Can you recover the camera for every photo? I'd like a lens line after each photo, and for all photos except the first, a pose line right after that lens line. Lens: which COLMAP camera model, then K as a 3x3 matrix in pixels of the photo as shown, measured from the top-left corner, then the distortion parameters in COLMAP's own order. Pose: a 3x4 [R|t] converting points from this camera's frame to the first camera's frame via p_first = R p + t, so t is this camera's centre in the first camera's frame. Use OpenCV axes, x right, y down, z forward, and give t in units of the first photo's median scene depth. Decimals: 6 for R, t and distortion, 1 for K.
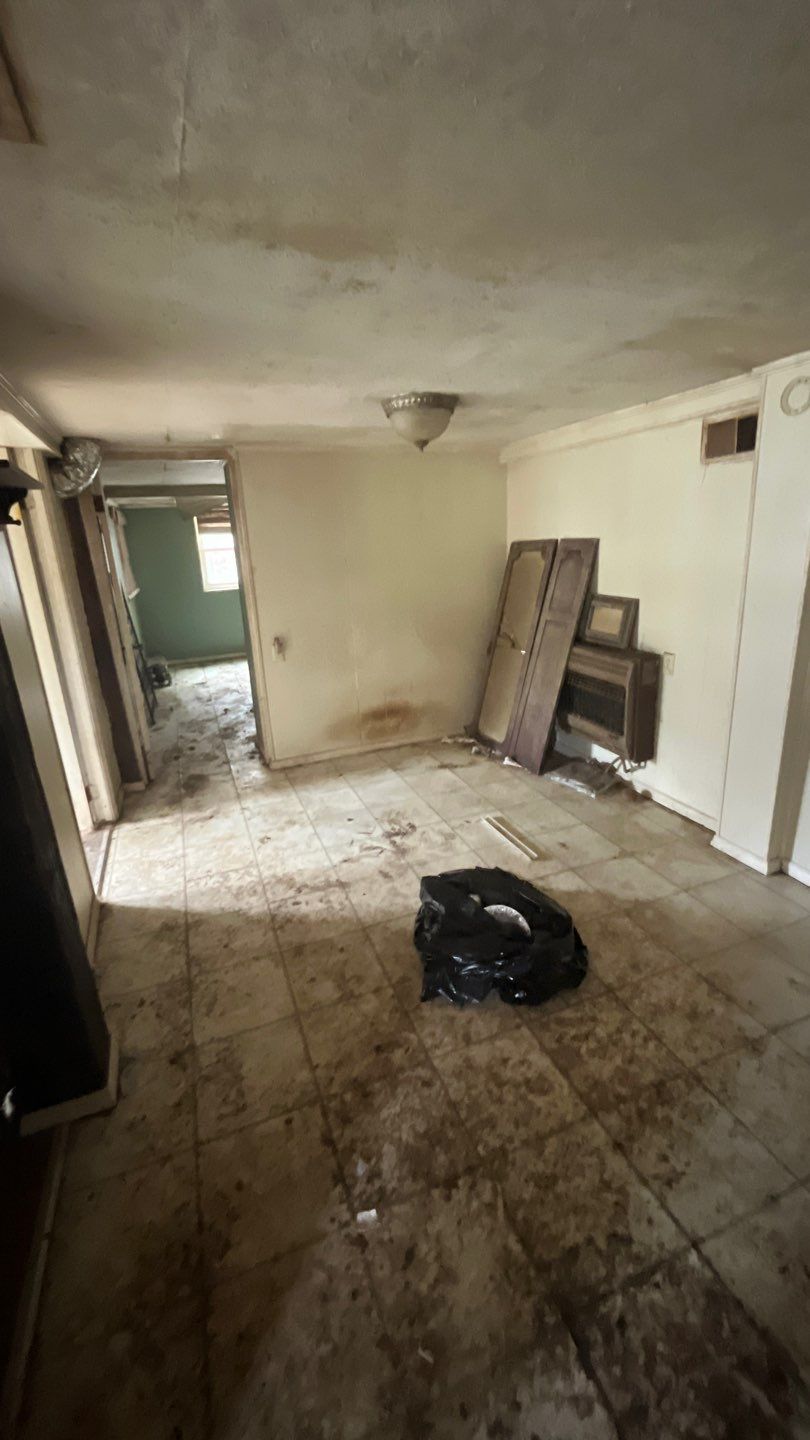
lens RADIAL K [[580.1, 0, 404.2], [0, 580.1, 717.5], [0, 0, 1]] dist [-0.000564, -0.000026]
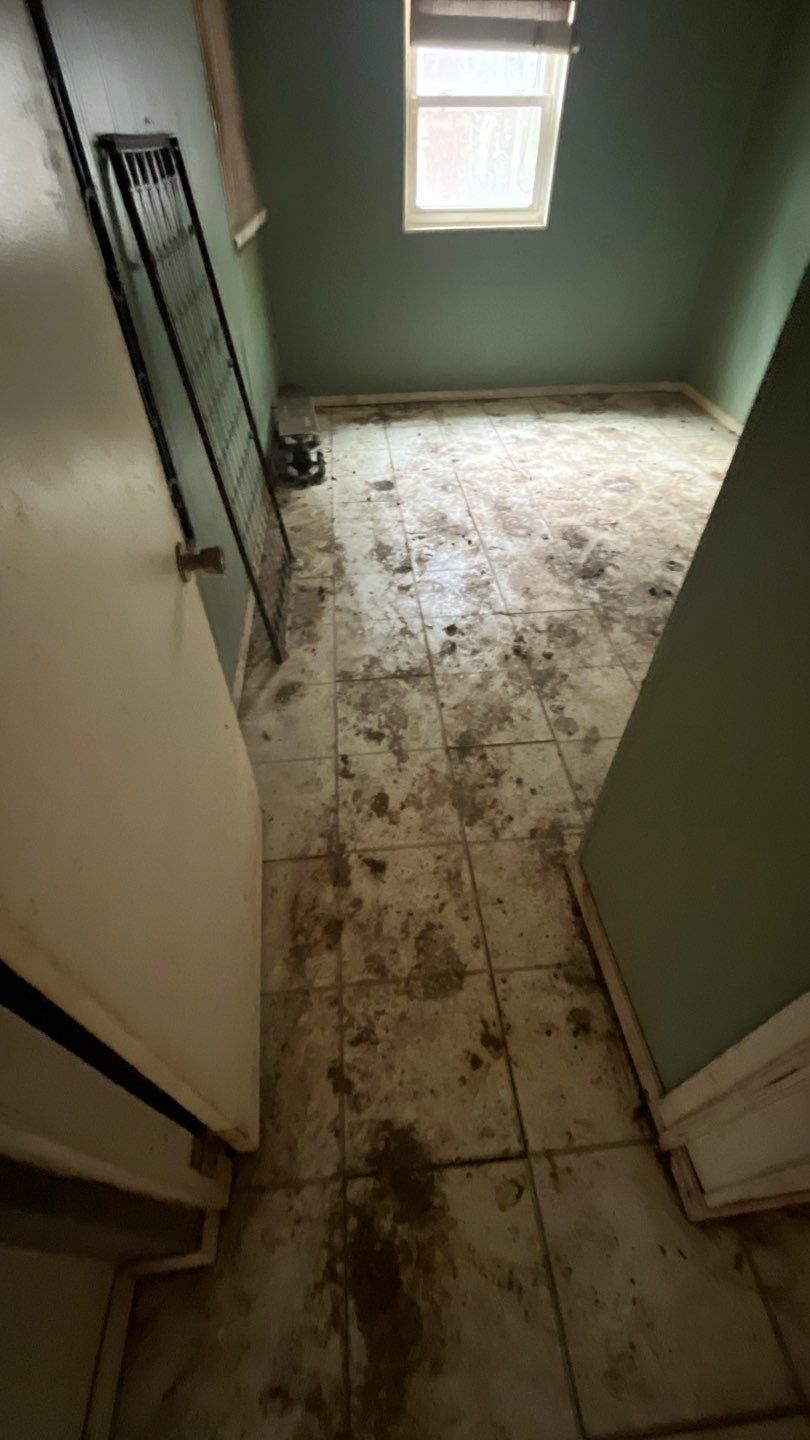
lens RADIAL K [[580.1, 0, 406.5], [0, 580.1, 715.5], [0, 0, 1]] dist [-0.000564, -0.000026]
pose [[0.961866, 0.219685, -0.162951, -0.267016], [-0.116866, 0.868712, 0.481333, -0.153792], [0.247299, -0.443934, 0.861258, 0.644388]]
